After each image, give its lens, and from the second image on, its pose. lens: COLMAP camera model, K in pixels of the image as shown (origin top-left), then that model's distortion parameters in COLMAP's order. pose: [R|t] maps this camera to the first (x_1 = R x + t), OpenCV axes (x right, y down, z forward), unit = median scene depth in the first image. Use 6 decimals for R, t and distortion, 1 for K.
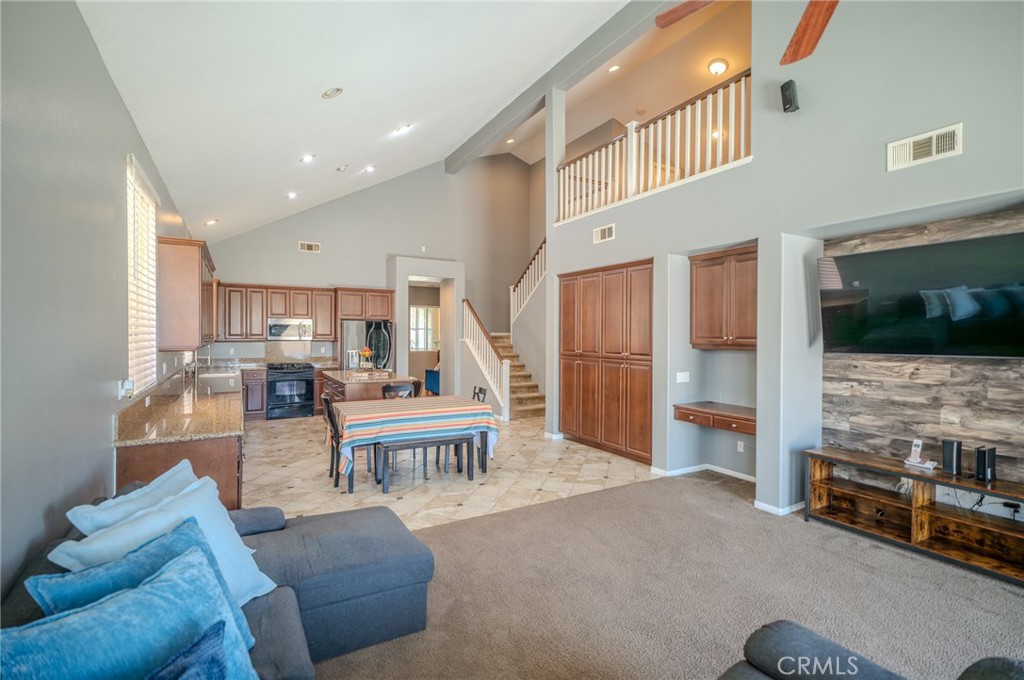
lens RADIAL K [[471.3, 0, 513.4], [0, 471.3, 336.6], [0, 0, 1]] dist [-0.000532, -0.000543]
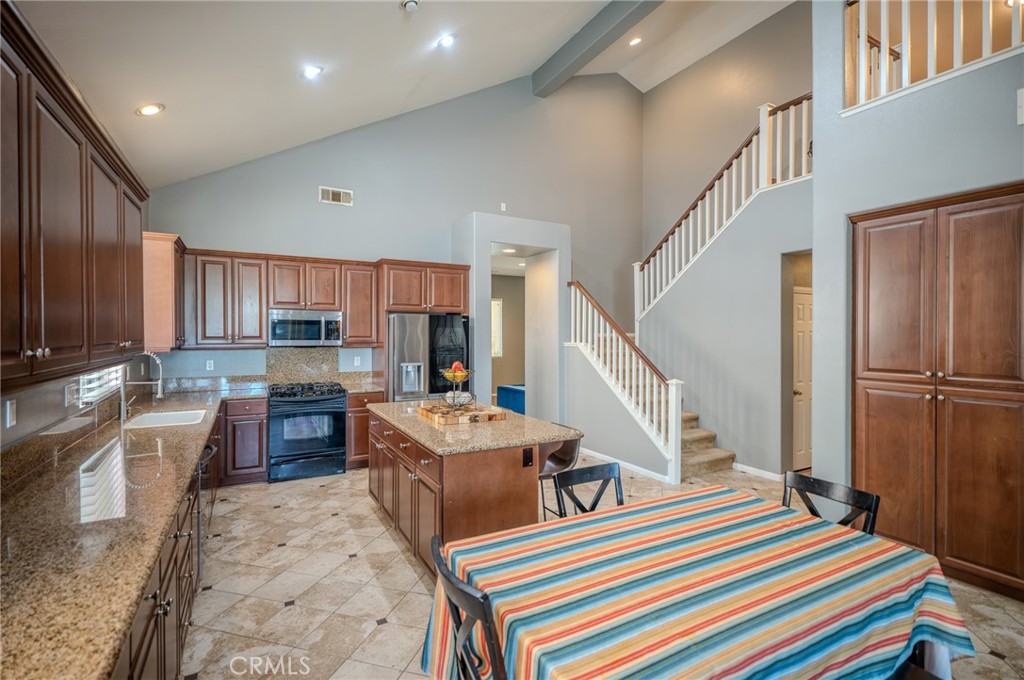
lens RADIAL K [[466.0, 0, 512.0], [0, 466.0, 340.0], [0, 0, 1]] dist [0.001486, -0.000781]
pose [[0.999757, -0.001362, -0.022007, -0.190133], [0.001555, 0.999961, 0.008722, -0.004824], [0.021994, -0.008754, 0.999720, 0.394411]]
